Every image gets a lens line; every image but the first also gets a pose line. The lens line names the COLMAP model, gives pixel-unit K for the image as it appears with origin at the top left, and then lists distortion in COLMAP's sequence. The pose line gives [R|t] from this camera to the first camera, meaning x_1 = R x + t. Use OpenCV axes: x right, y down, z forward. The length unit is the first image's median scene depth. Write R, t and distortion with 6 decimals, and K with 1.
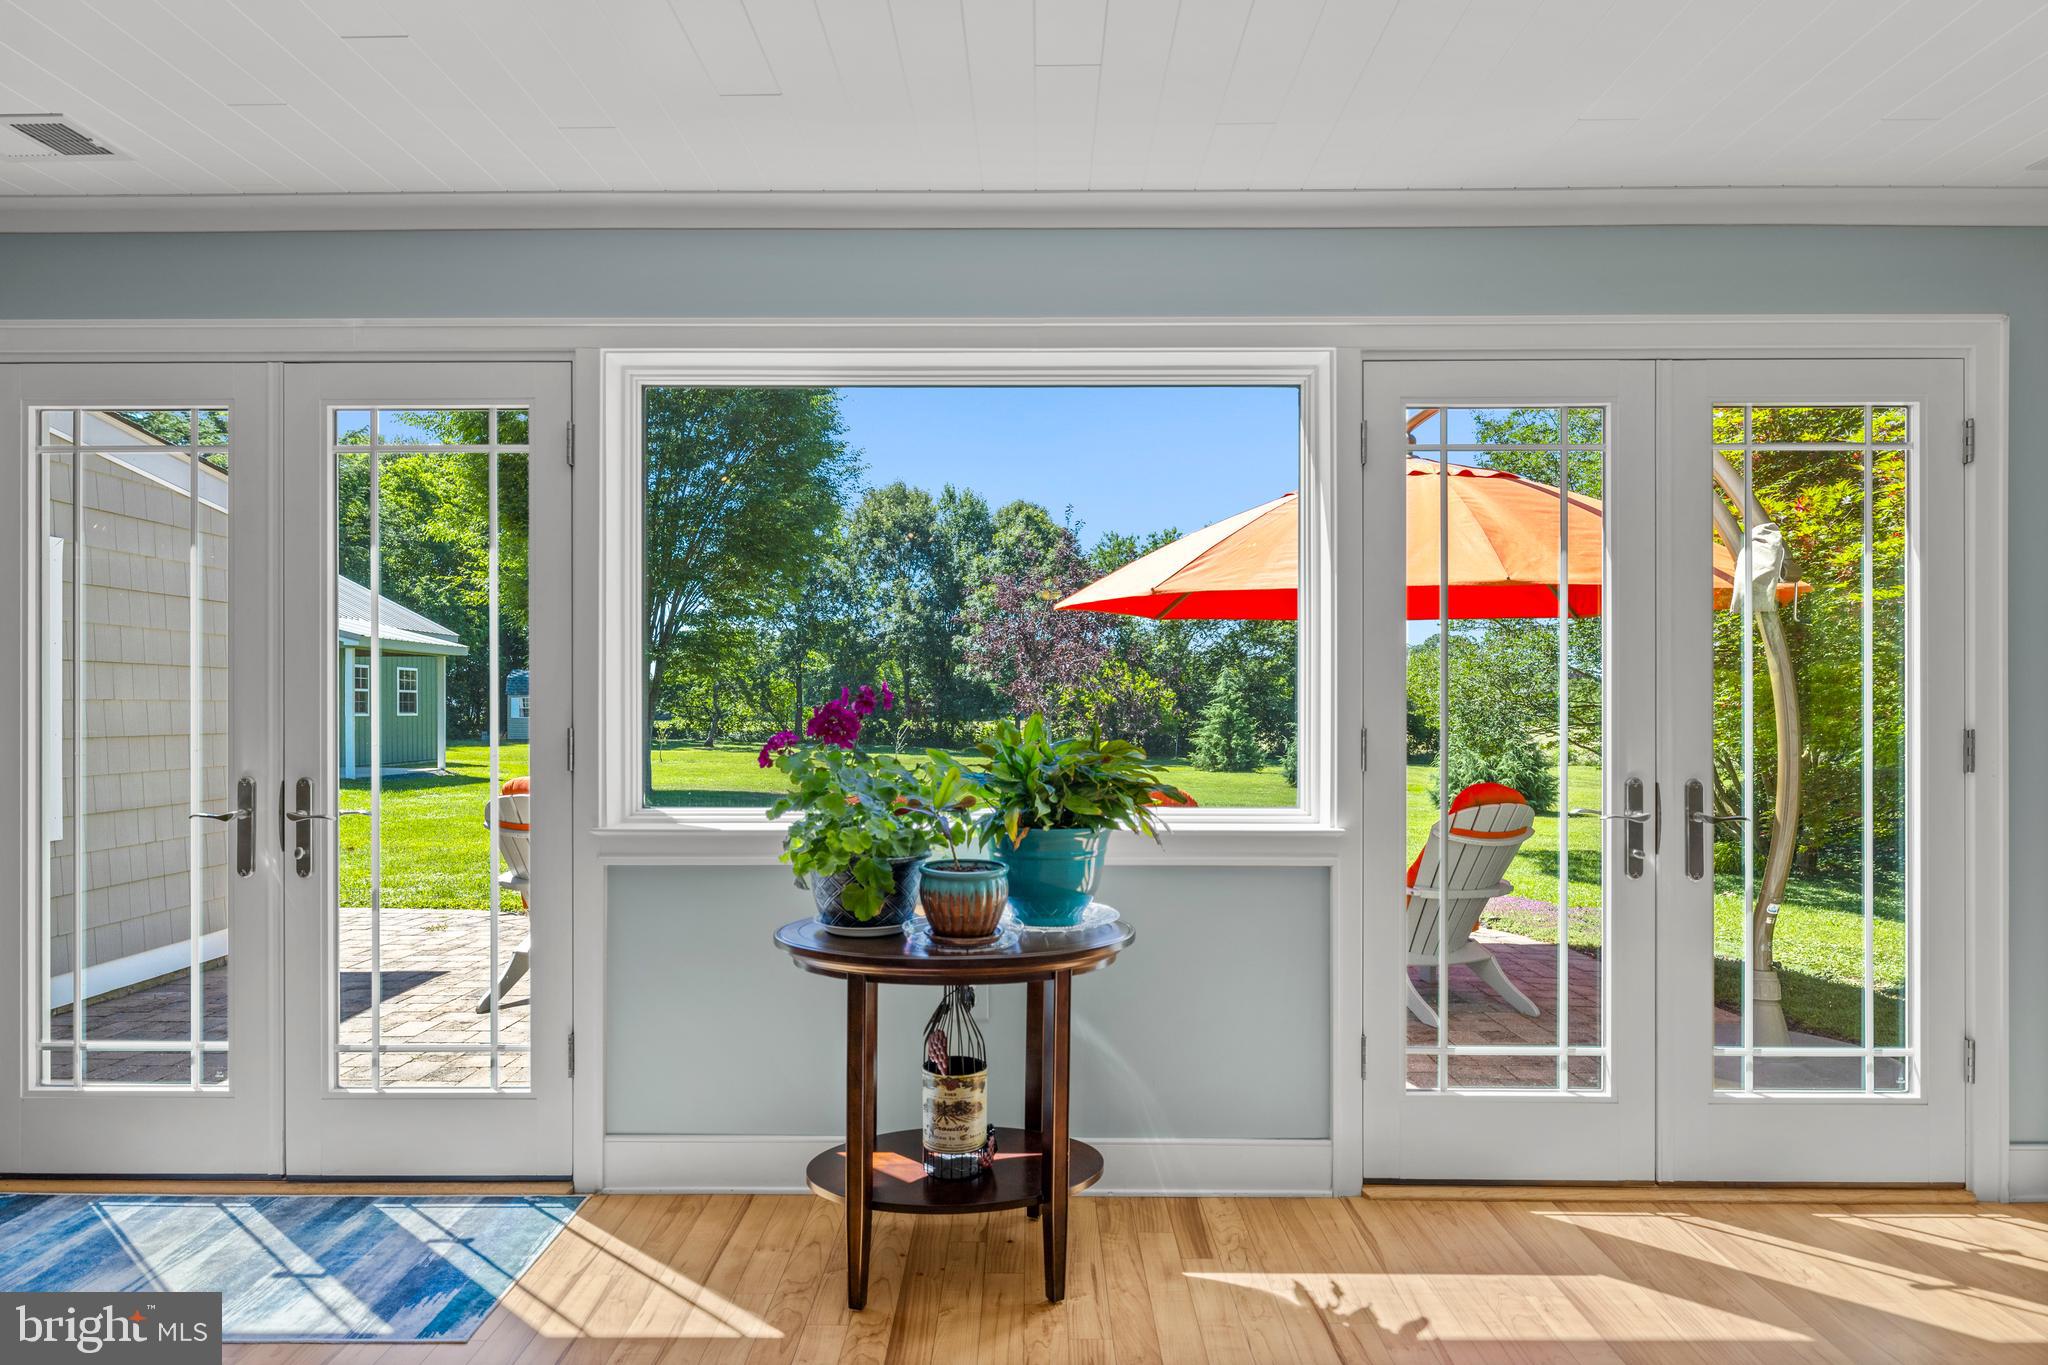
lens RADIAL K [[1131.2, 0, 1028.2], [0, 1131.2, 707.9], [0, 0, 1]] dist [-0.001447, -0.000575]
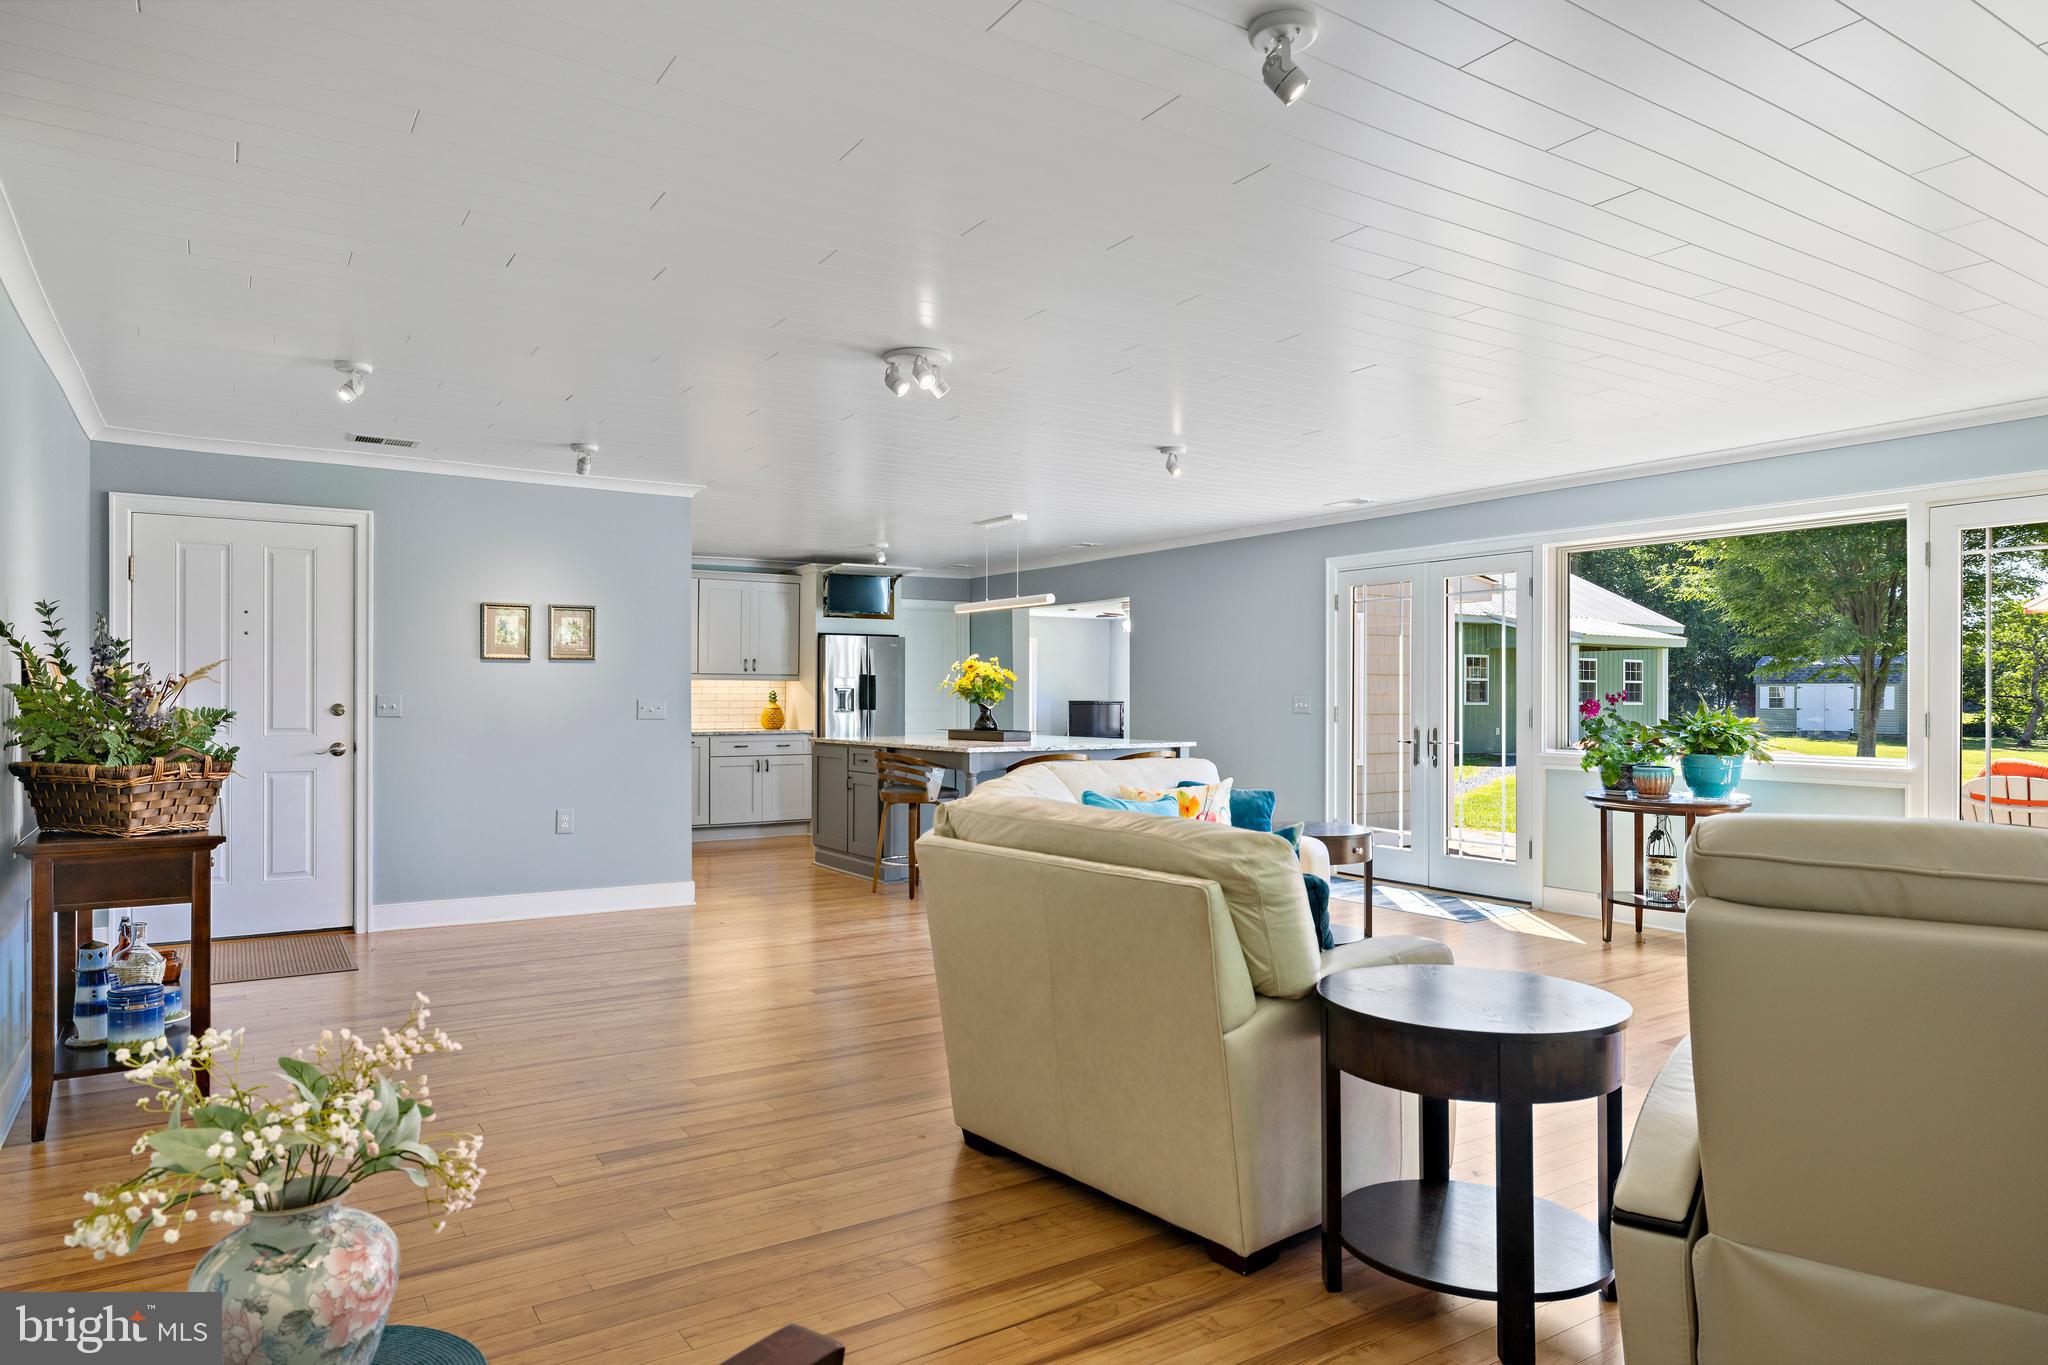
lens RADIAL K [[1227.7, 0, 1024.0], [0, 1227.7, 682.5], [0, 0, 1]] dist [0.005438, 0.000668]
pose [[0.551955, -0.008550, -0.833830, 1.119073], [-0.001284, 0.999938, -0.011103, -0.006502], [0.833873, 0.007199, 0.551910, -1.253811]]
